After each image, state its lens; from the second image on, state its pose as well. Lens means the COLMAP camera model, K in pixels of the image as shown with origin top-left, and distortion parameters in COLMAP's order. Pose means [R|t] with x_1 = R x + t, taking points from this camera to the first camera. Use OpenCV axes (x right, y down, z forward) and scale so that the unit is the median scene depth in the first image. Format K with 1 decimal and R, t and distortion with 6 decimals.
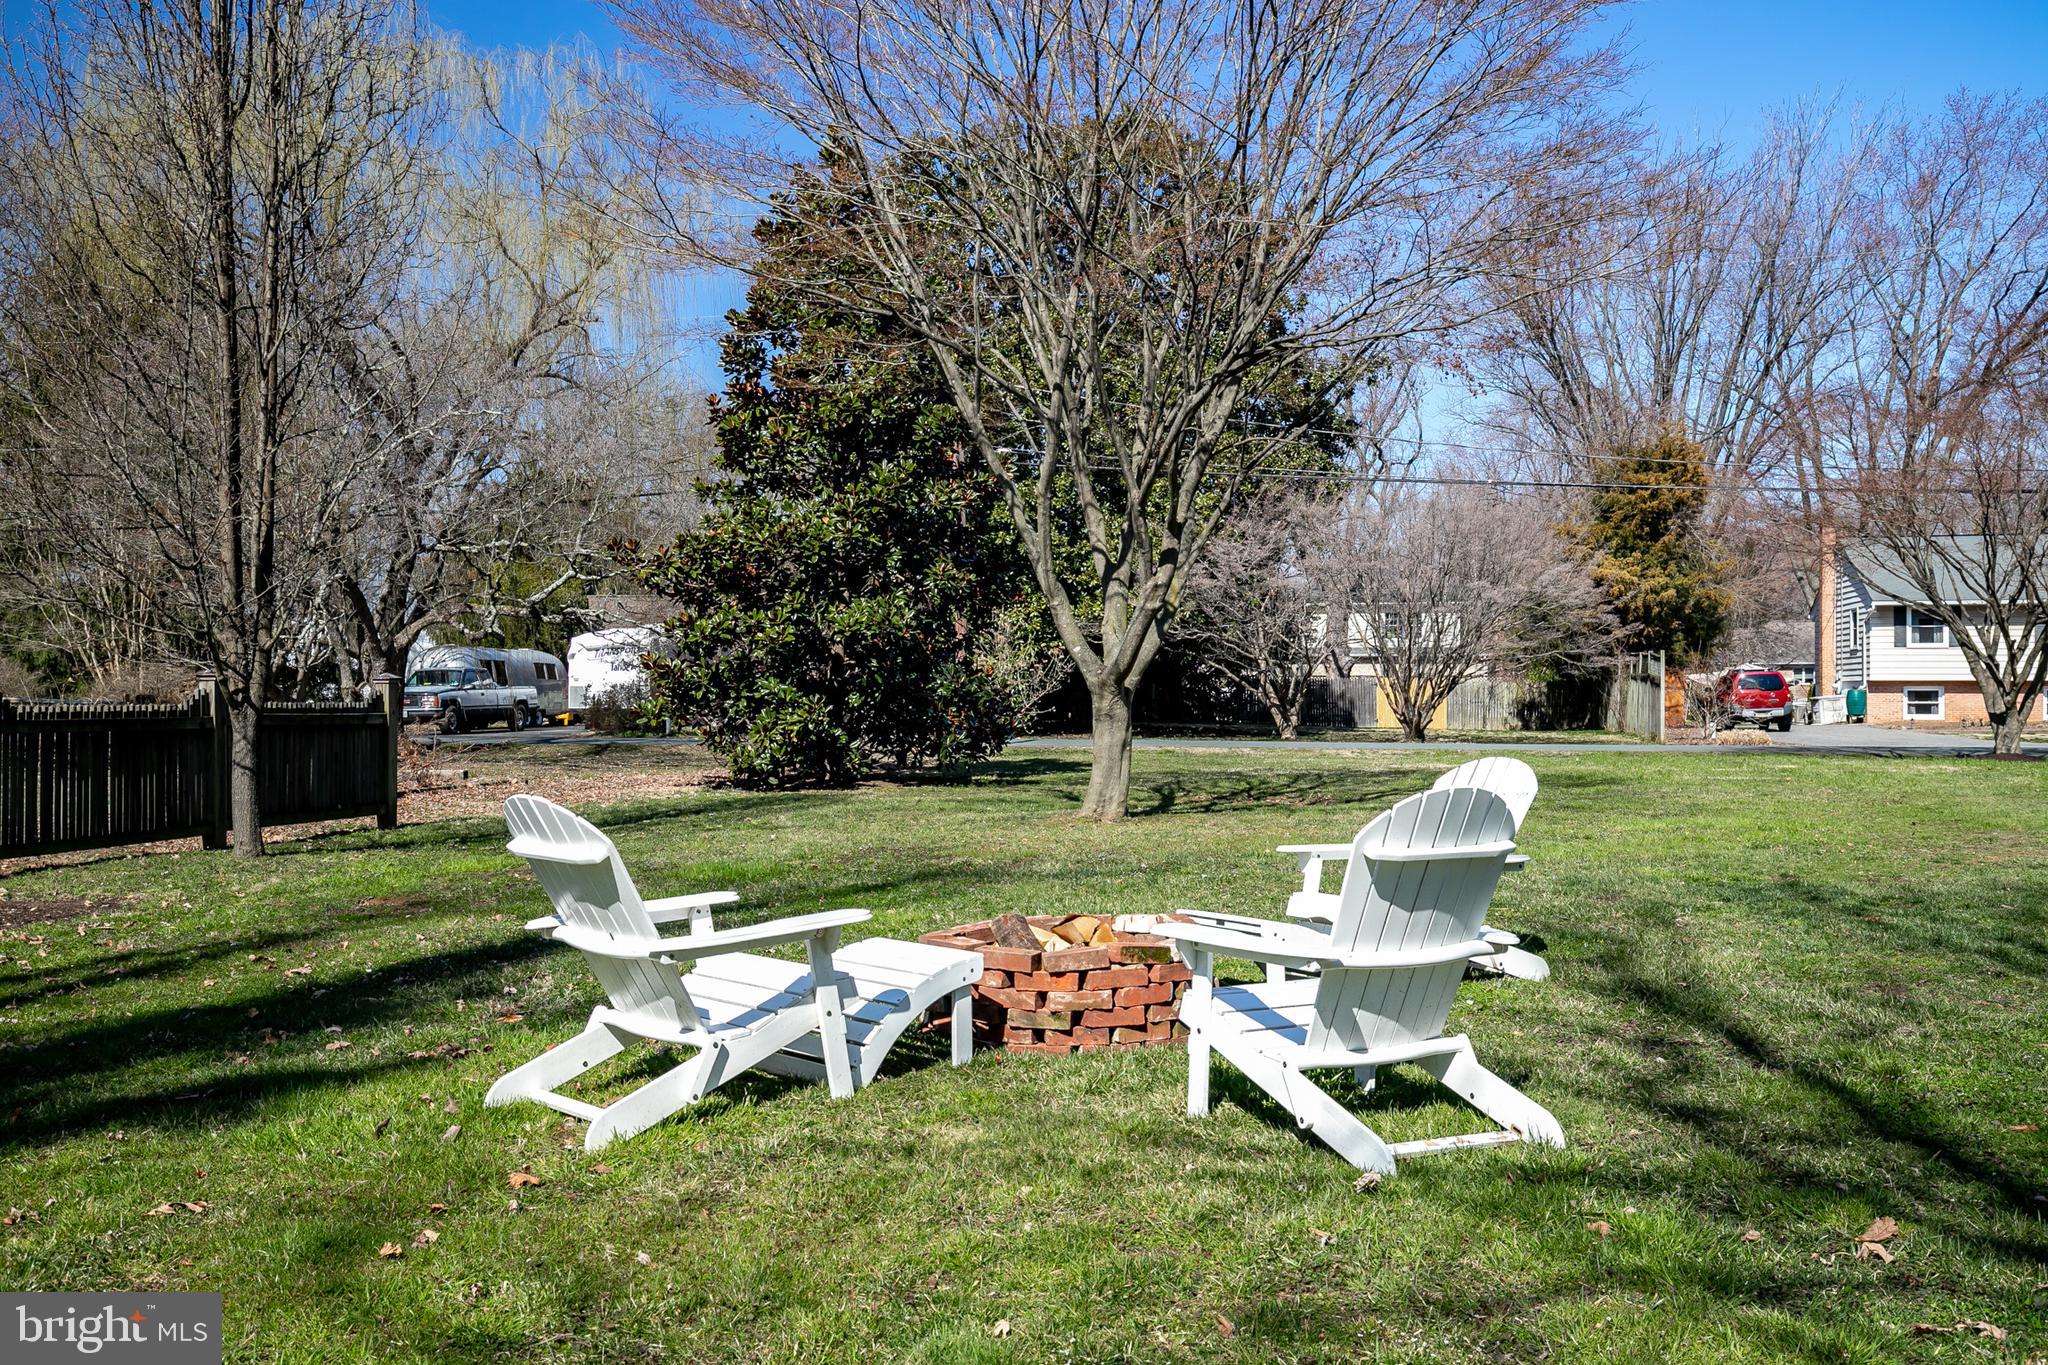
lens RADIAL K [[1907.2, 0, 1024.0], [0, 1907.2, 682.5], [0, 0, 1]] dist [0.000433, 0.000727]
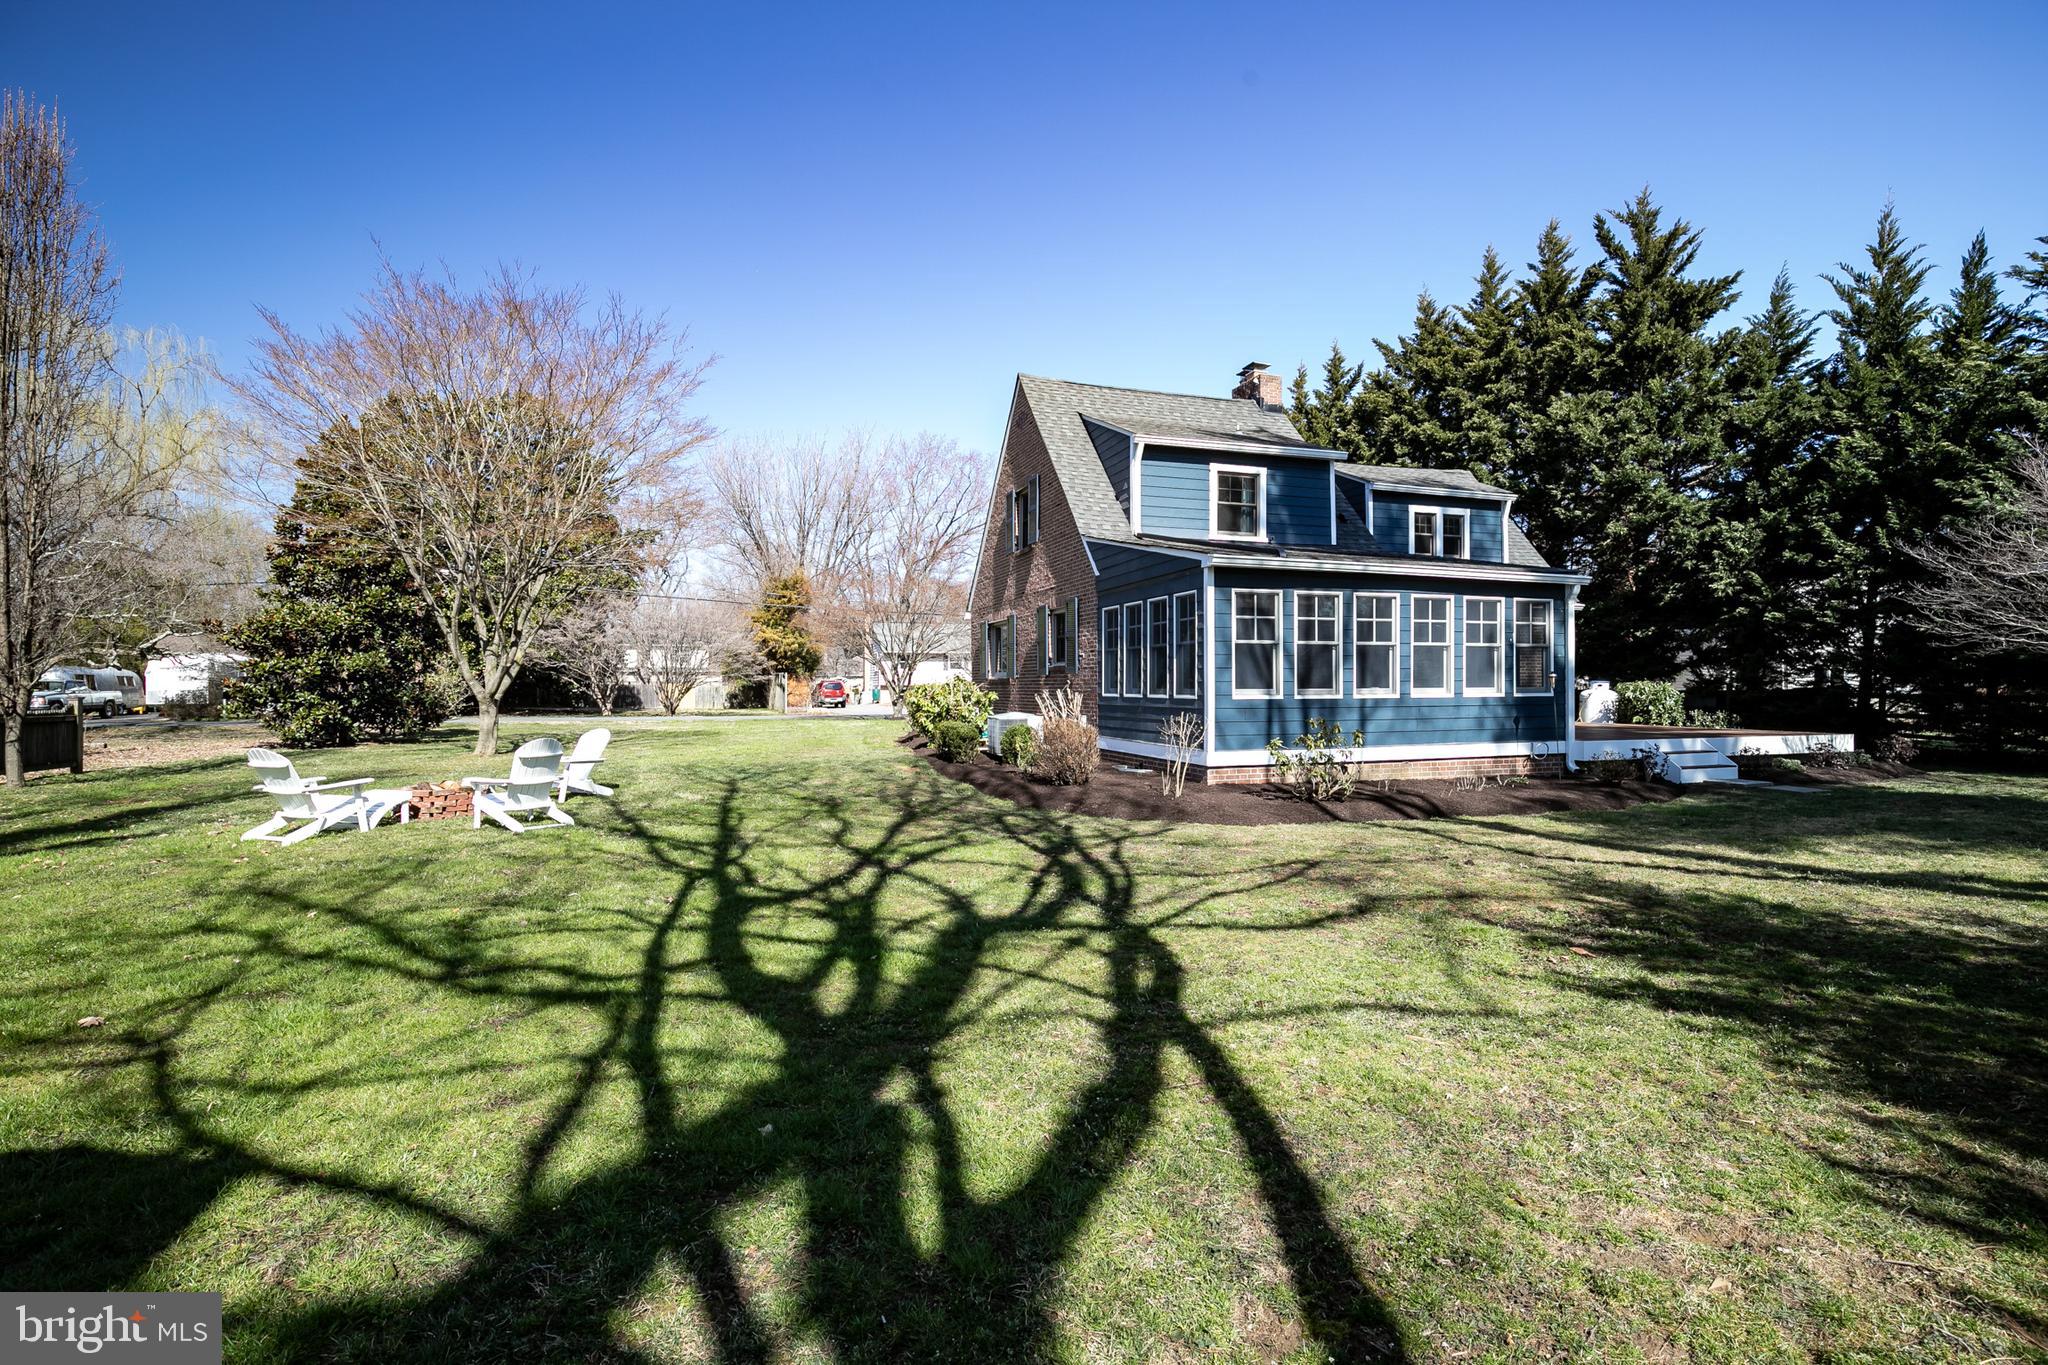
lens RADIAL K [[975.0, 0, 1021.3], [0, 975.0, 673.5], [0, 0, 1]] dist [-0.017150, -0.000829]
pose [[0.867588, 0.003636, 0.497271, 0.014501], [0.000804, 0.999962, -0.008714, -0.012204], [-0.497283, 0.007960, 0.867552, -0.244127]]
